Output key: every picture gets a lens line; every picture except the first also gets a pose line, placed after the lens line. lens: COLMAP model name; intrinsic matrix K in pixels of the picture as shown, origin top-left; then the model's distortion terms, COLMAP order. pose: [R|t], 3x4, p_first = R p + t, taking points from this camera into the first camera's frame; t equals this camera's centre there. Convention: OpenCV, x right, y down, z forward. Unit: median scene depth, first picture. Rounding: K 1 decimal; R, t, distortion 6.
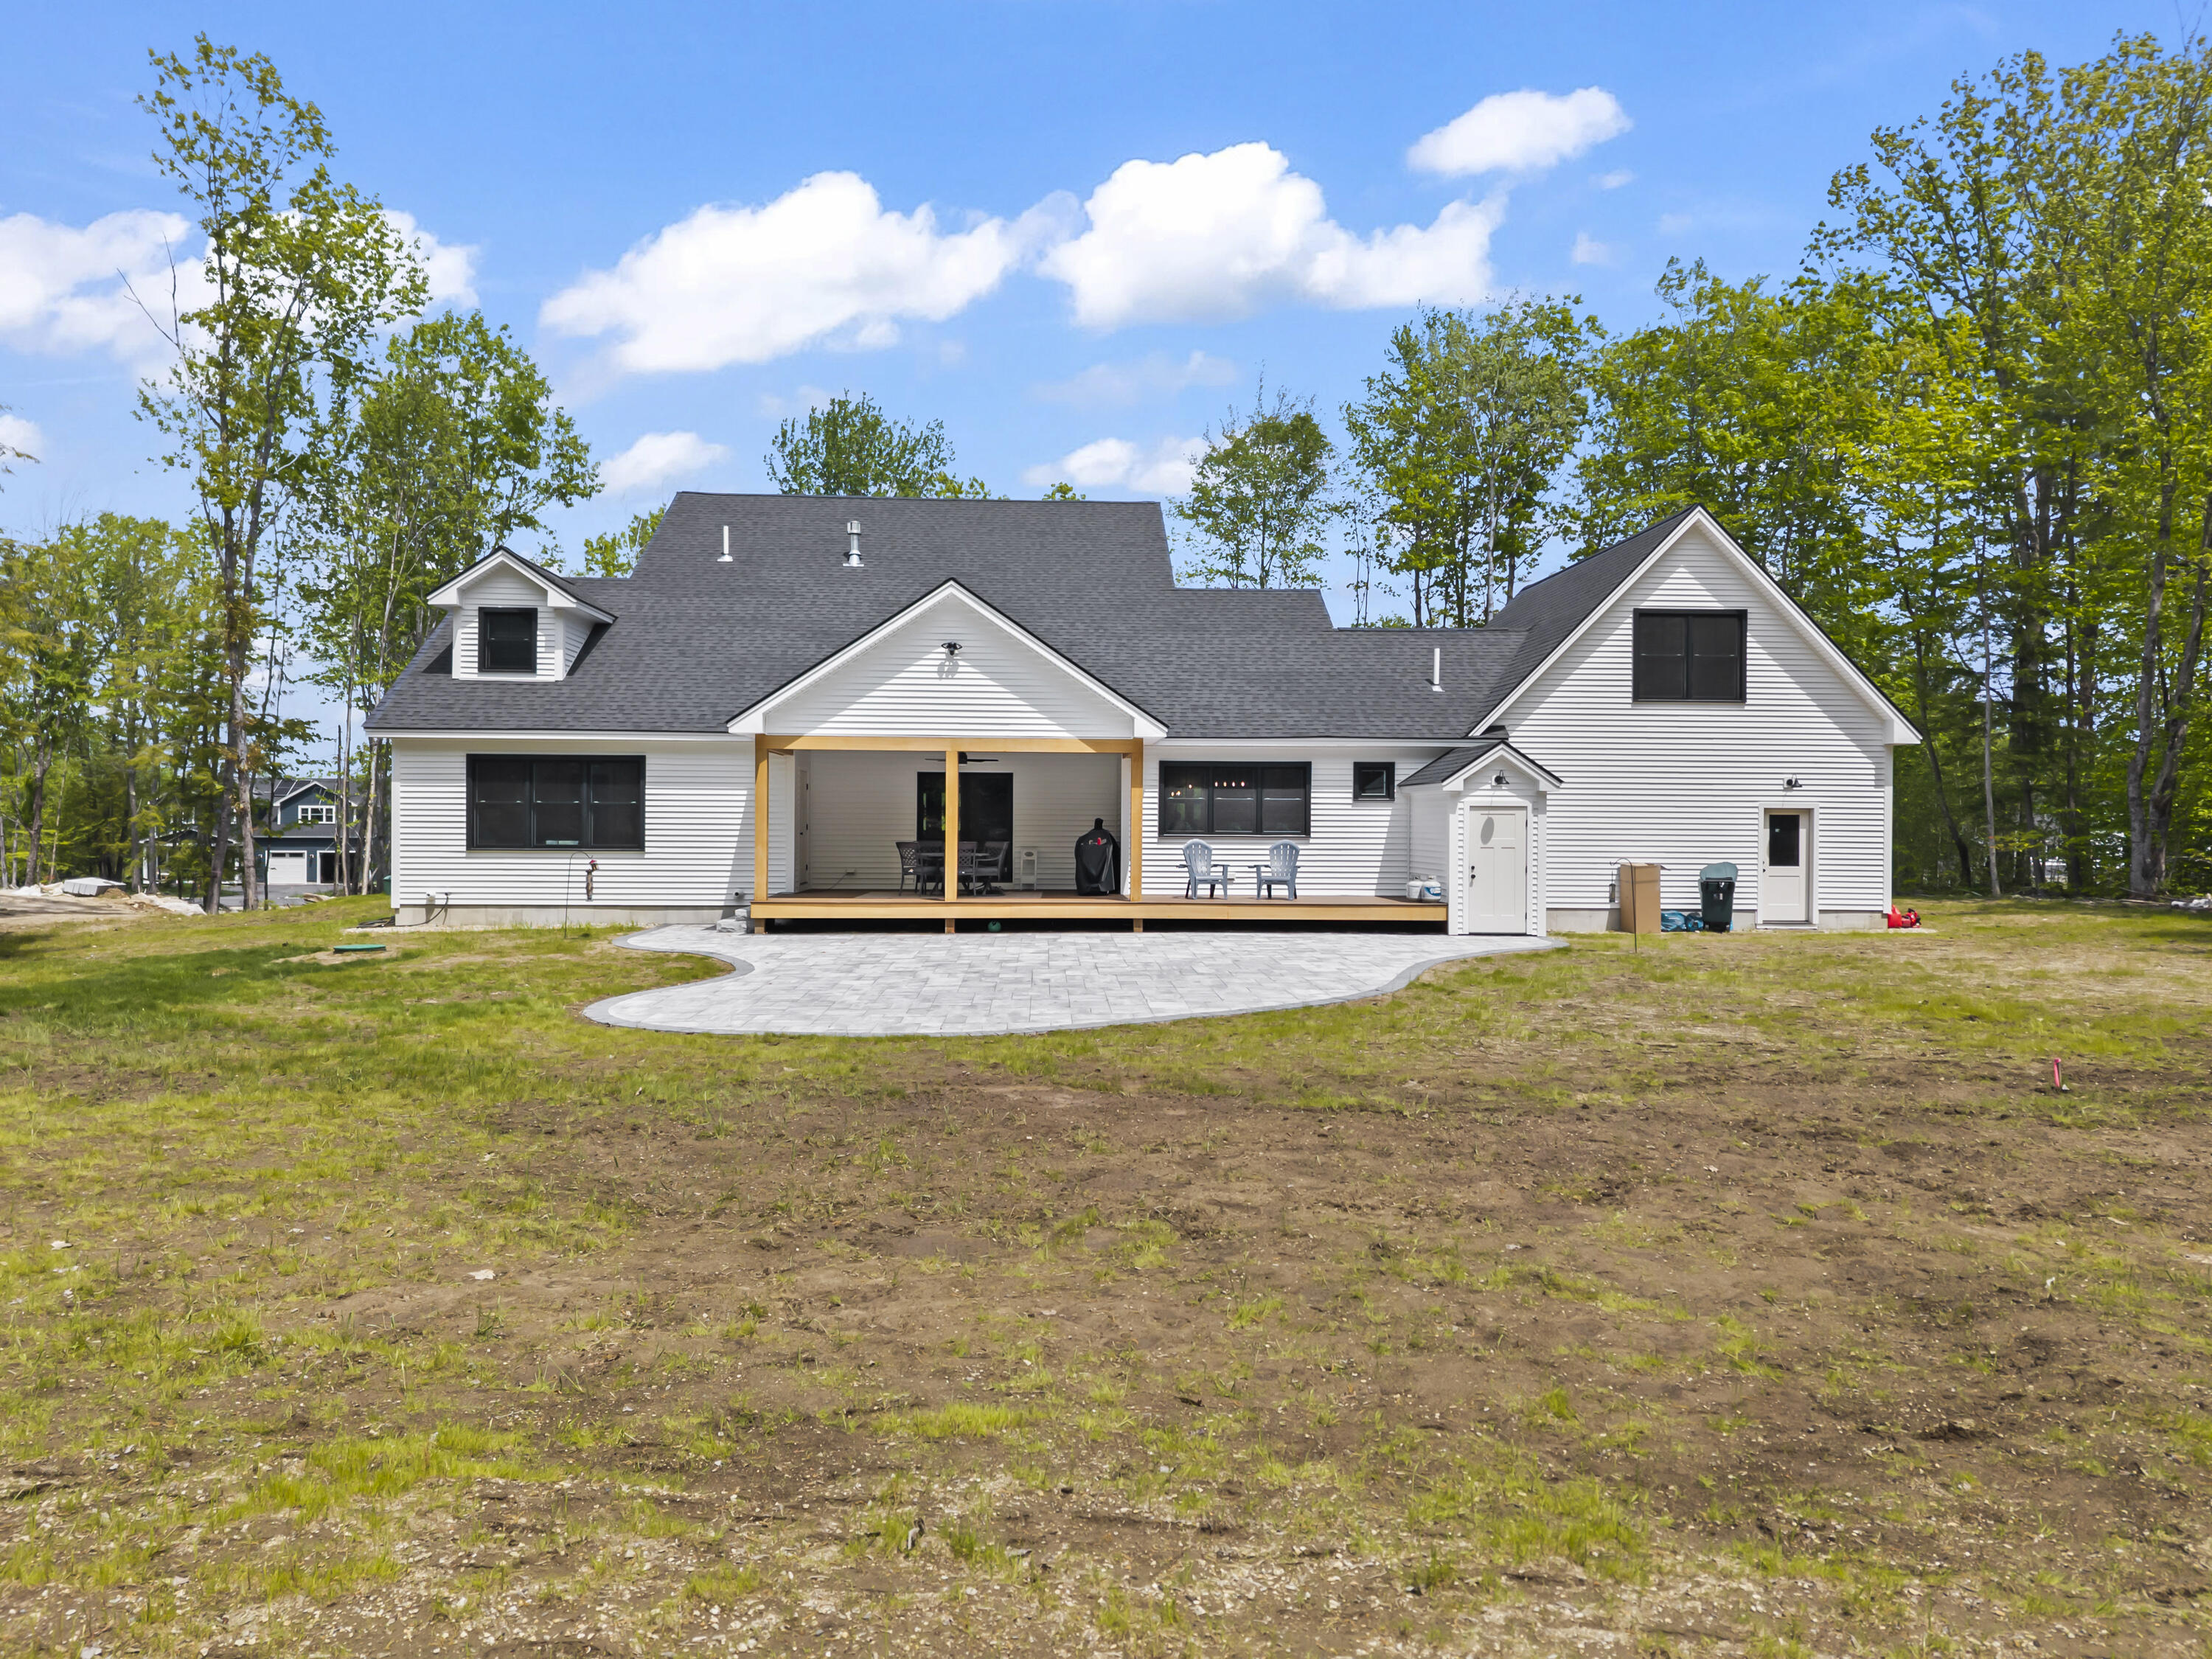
lens RADIAL K [[1494.5, 0, 1102.6], [0, 1494.5, 830.0], [0, 0, 1]] dist [0.037110, 0.000011]
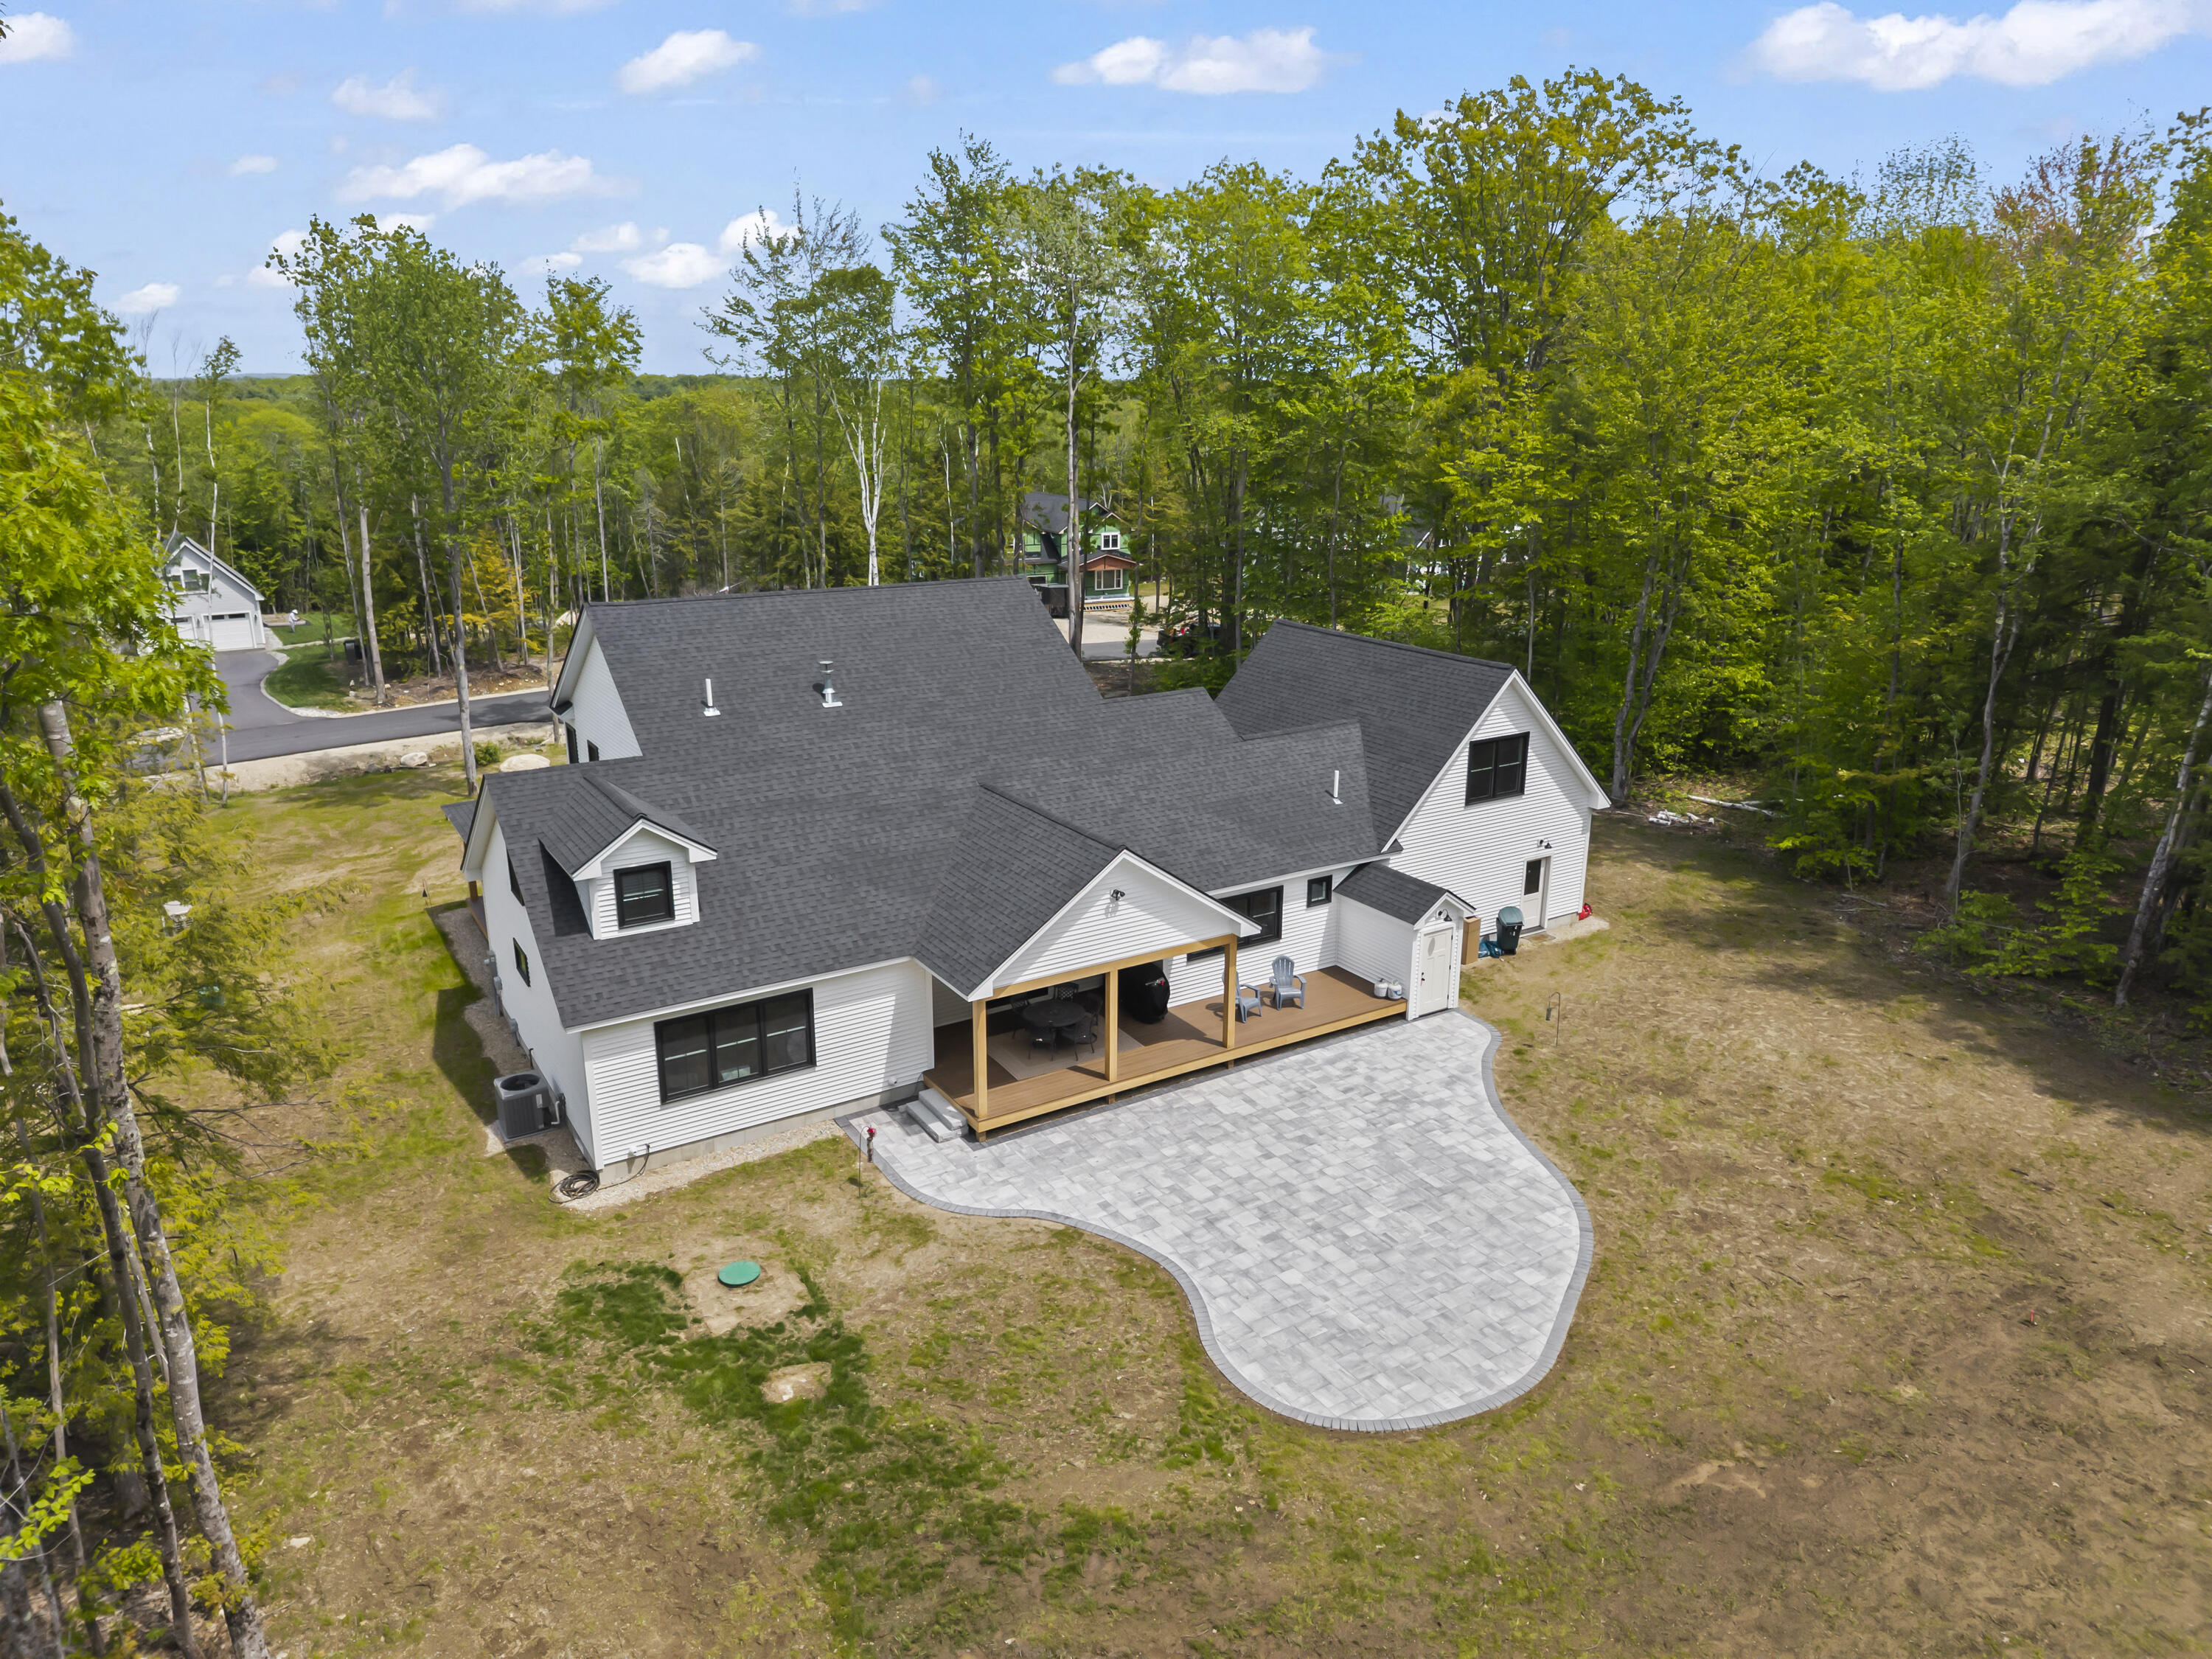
lens RADIAL K [[1494.5, 0, 1116.7], [0, 1494.5, 821.2], [0, 0, 1]] dist [0.037110, 0.000011]
pose [[0.867647, -0.144080, 0.475847, -0.607834], [0.007633, 0.960836, 0.277011, -0.466799], [-0.497123, -0.236716, 0.834766, -0.015494]]
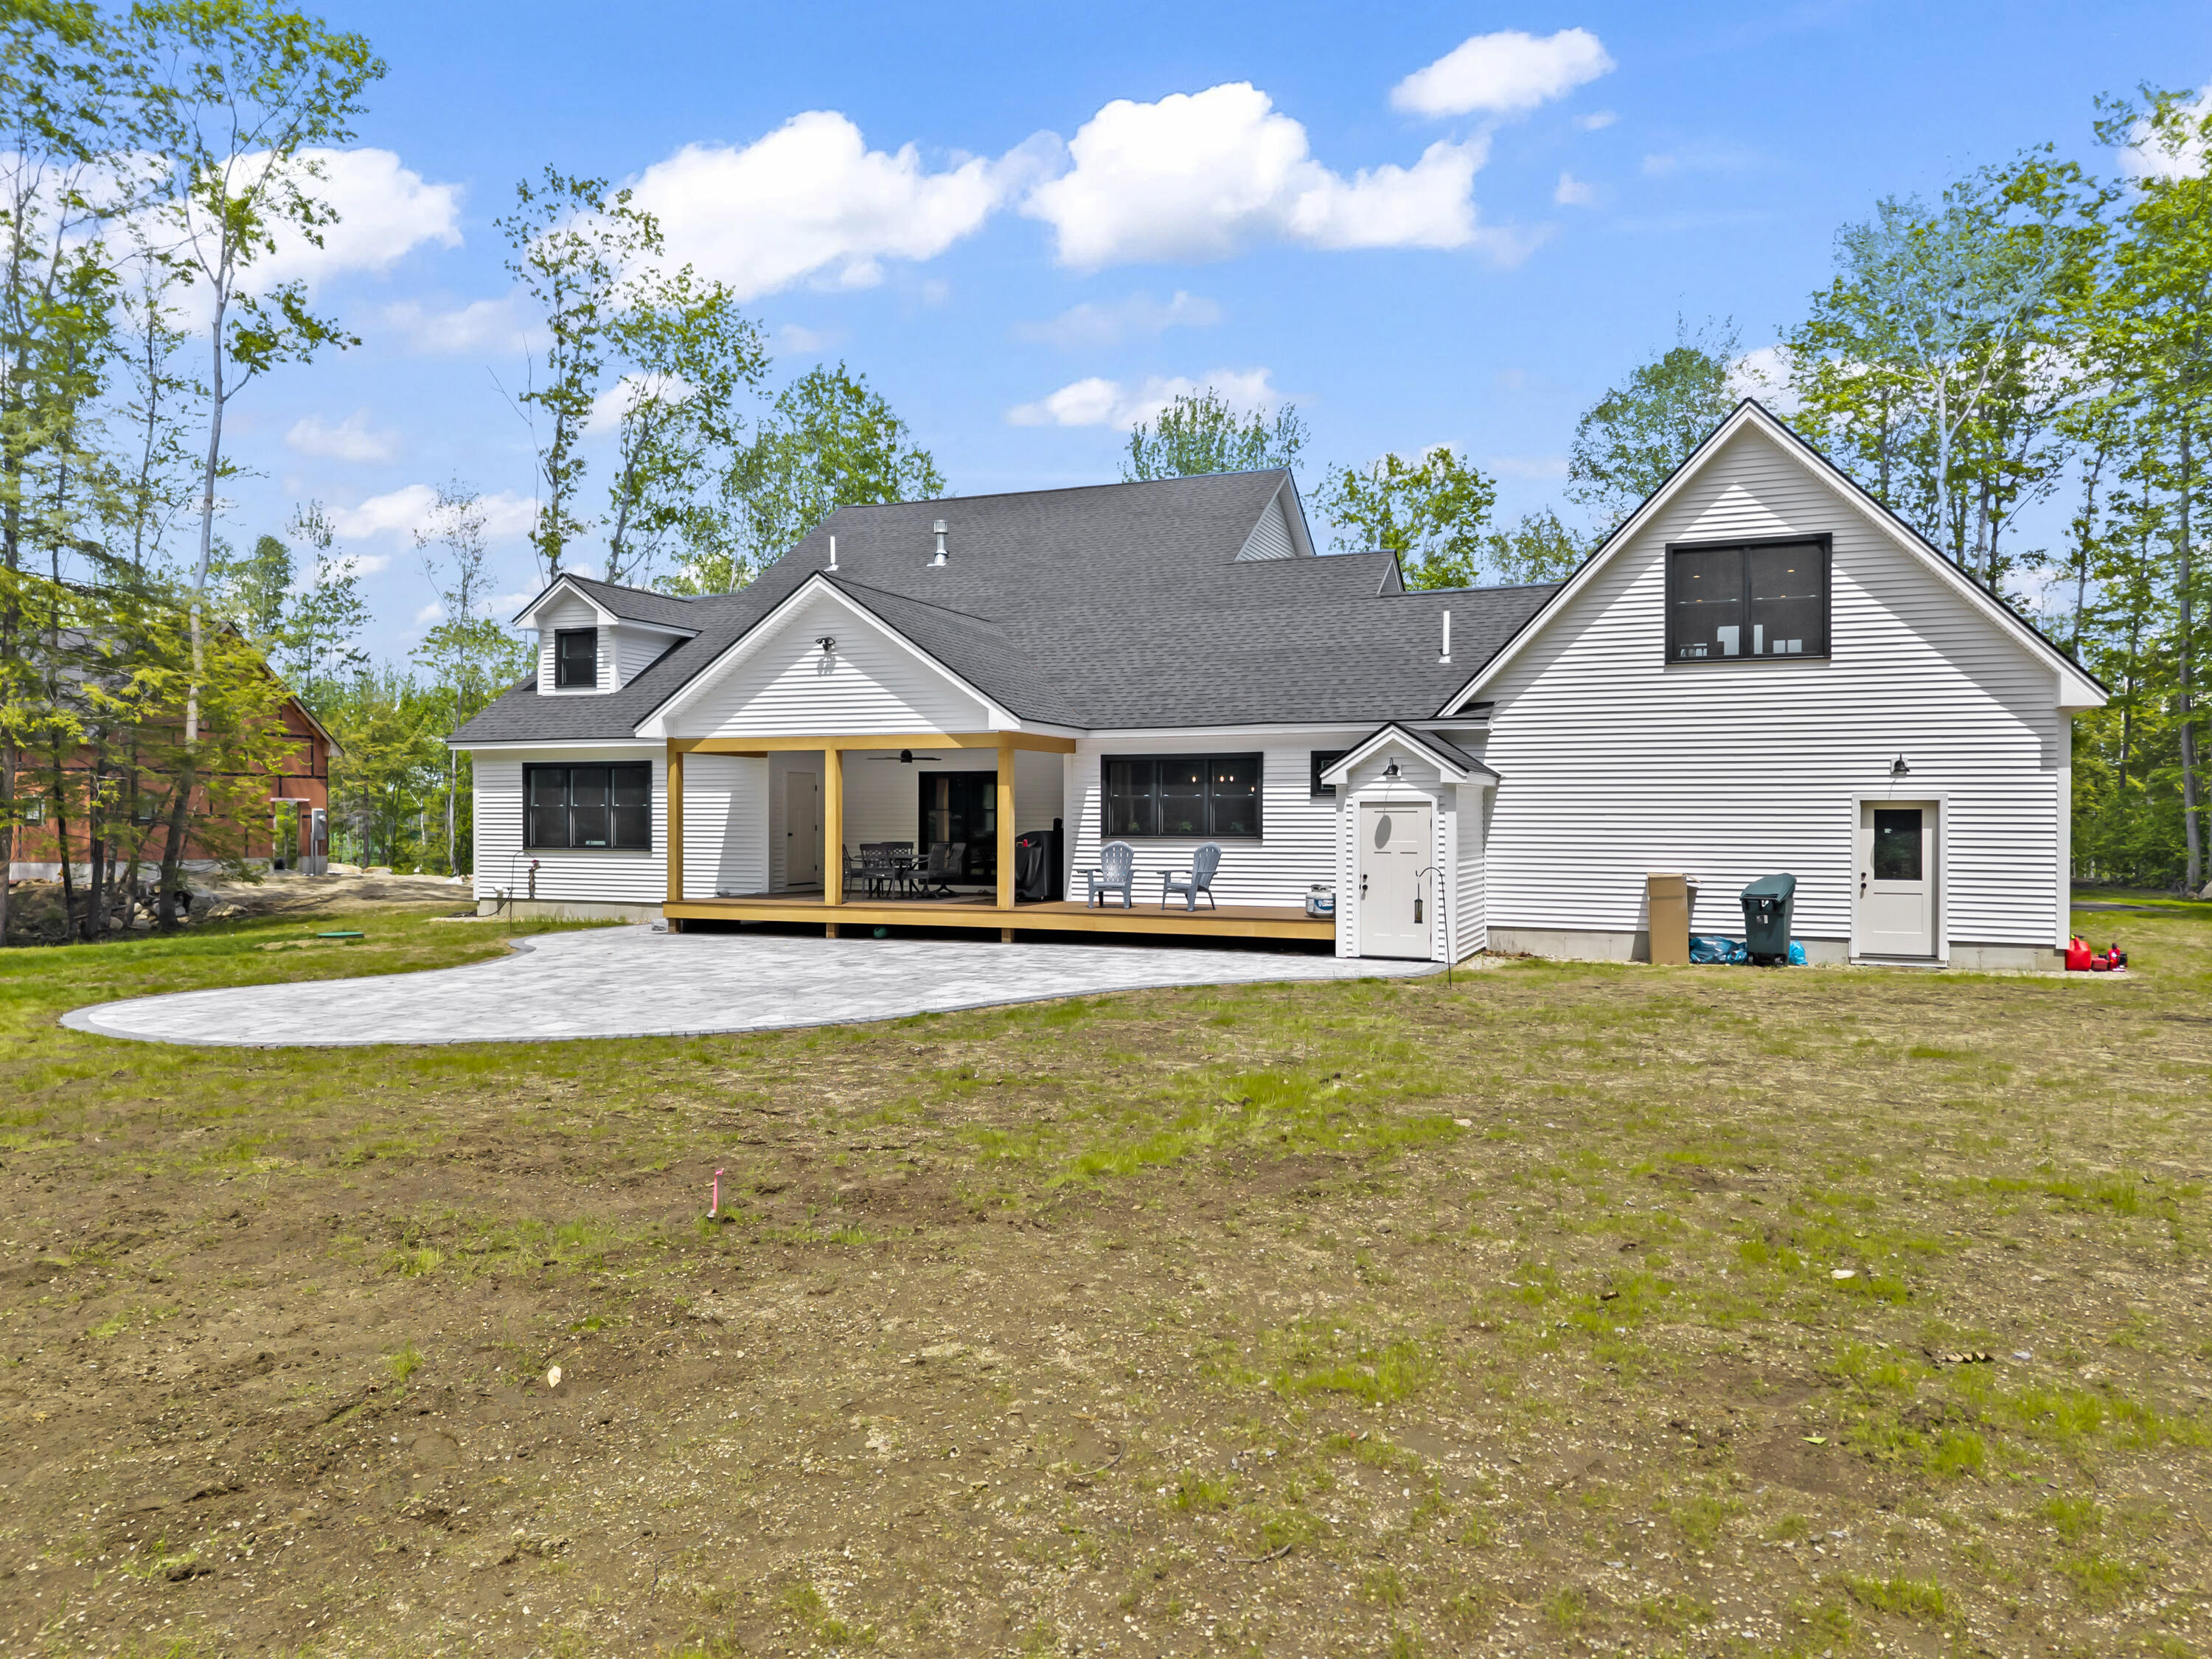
lens RADIAL K [[1494.5, 0, 1096.4], [0, 1494.5, 833.3], [0, 0, 1]] dist [0.037110, 0.000011]
pose [[0.903429, -0.000241, -0.428738, 0.422759], [-0.000037, 1.000000, -0.000639, 0.001982], [0.428739, 0.000593, 0.903428, 0.176266]]
